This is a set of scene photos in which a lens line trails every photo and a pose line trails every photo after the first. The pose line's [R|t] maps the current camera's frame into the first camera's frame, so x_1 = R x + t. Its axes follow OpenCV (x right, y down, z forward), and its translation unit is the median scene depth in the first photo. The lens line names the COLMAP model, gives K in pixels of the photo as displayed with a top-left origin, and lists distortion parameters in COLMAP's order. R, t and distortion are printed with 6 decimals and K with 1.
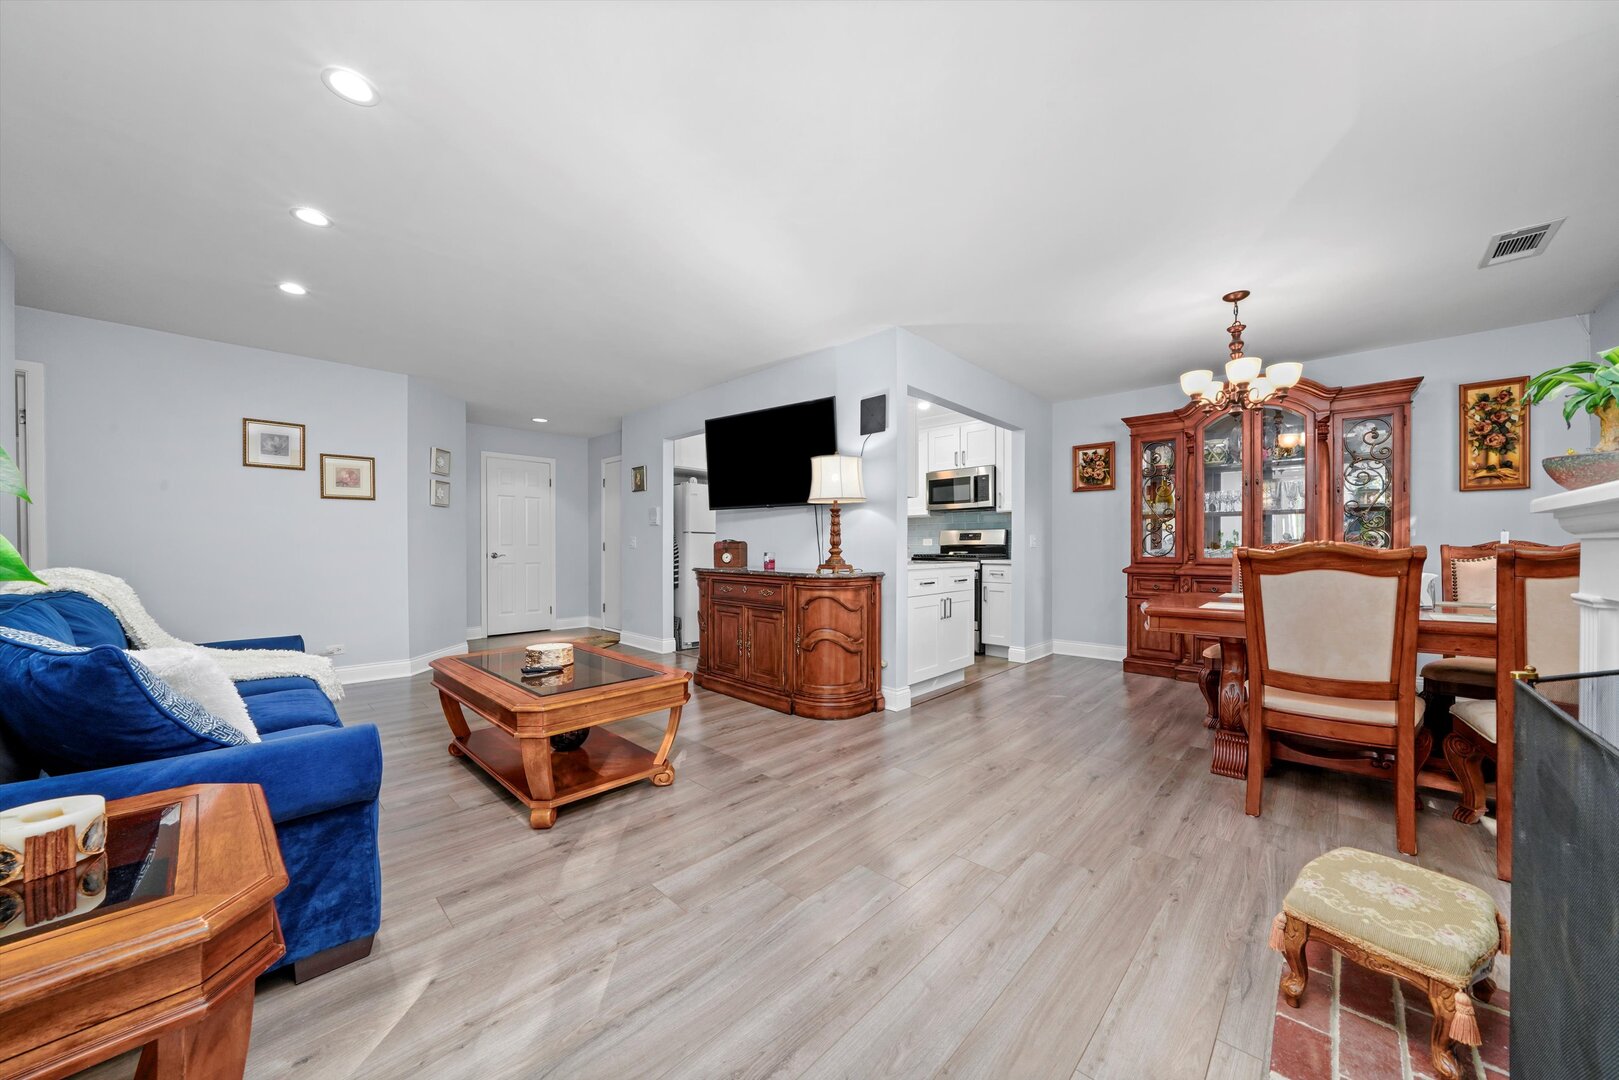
lens RADIAL K [[575.9, 0, 810.9], [0, 575.9, 548.6], [0, 0, 1]] dist [-0.020793, 0.001718]
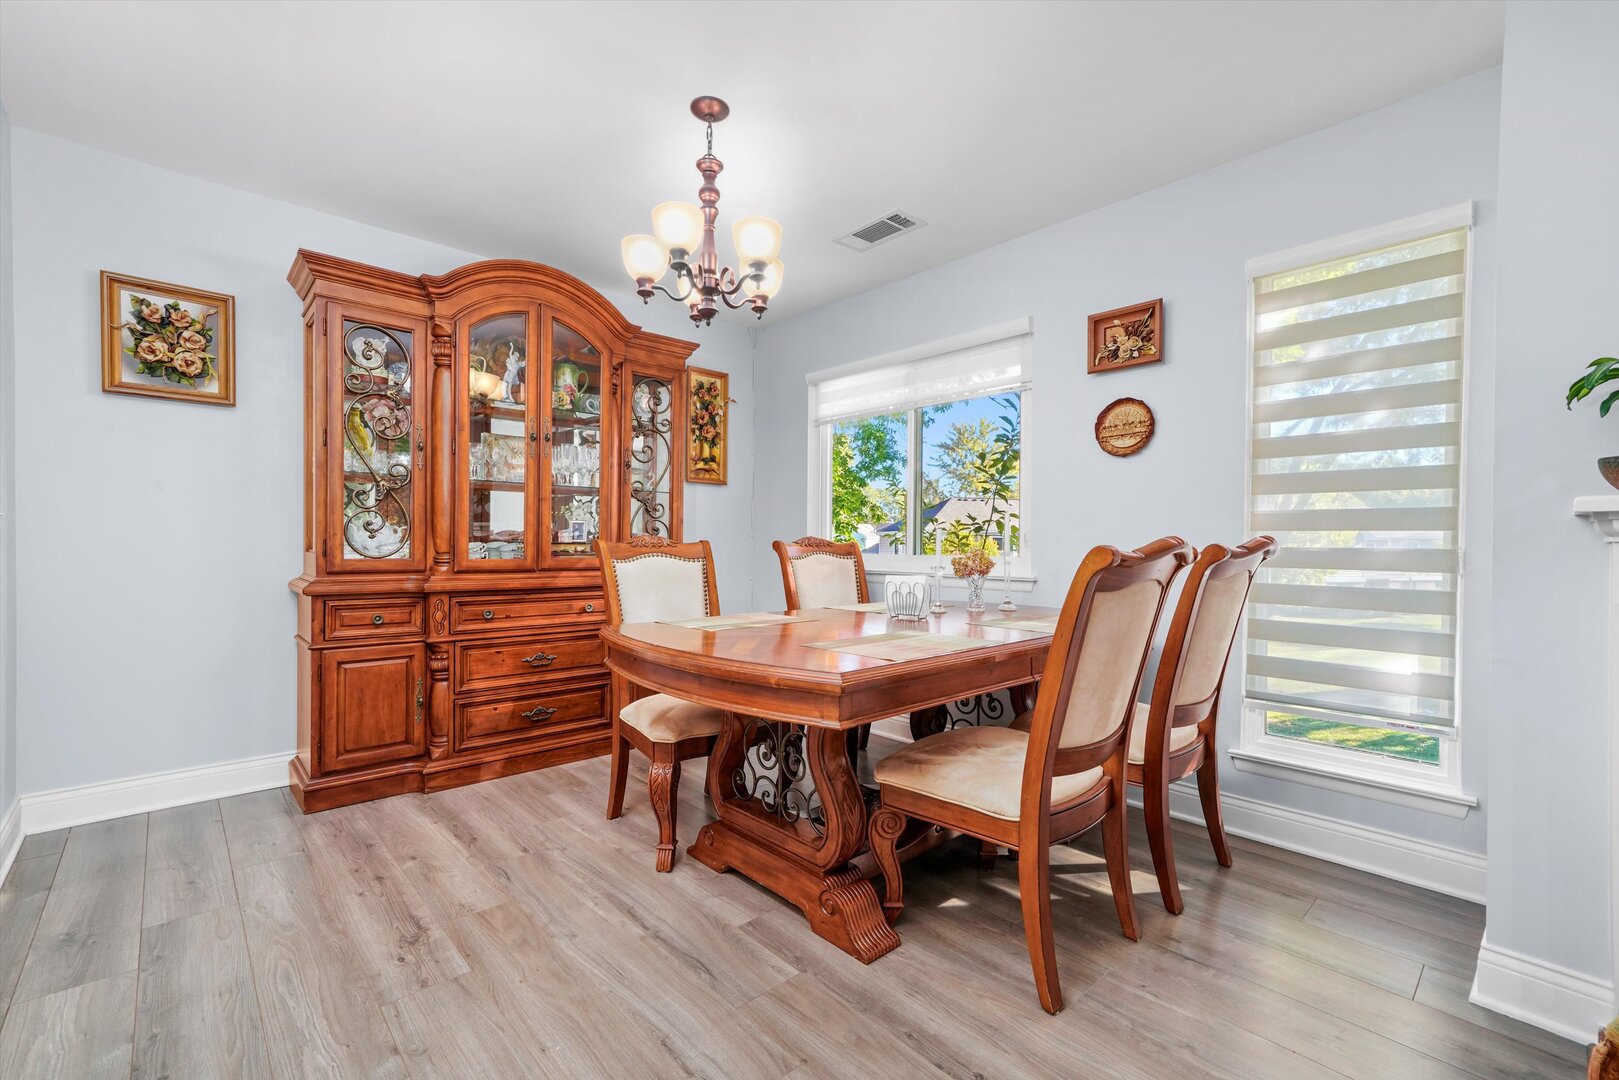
lens RADIAL K [[696.3, 0, 810.7], [0, 696.3, 555.9], [0, 0, 1]] dist [0.002517, 0.000214]
pose [[0.072175, -0.013811, 0.997296, 0.030644], [-0.008743, 0.999857, 0.014479, 0.000271], [-0.997354, -0.009765, 0.072044, 0.606111]]
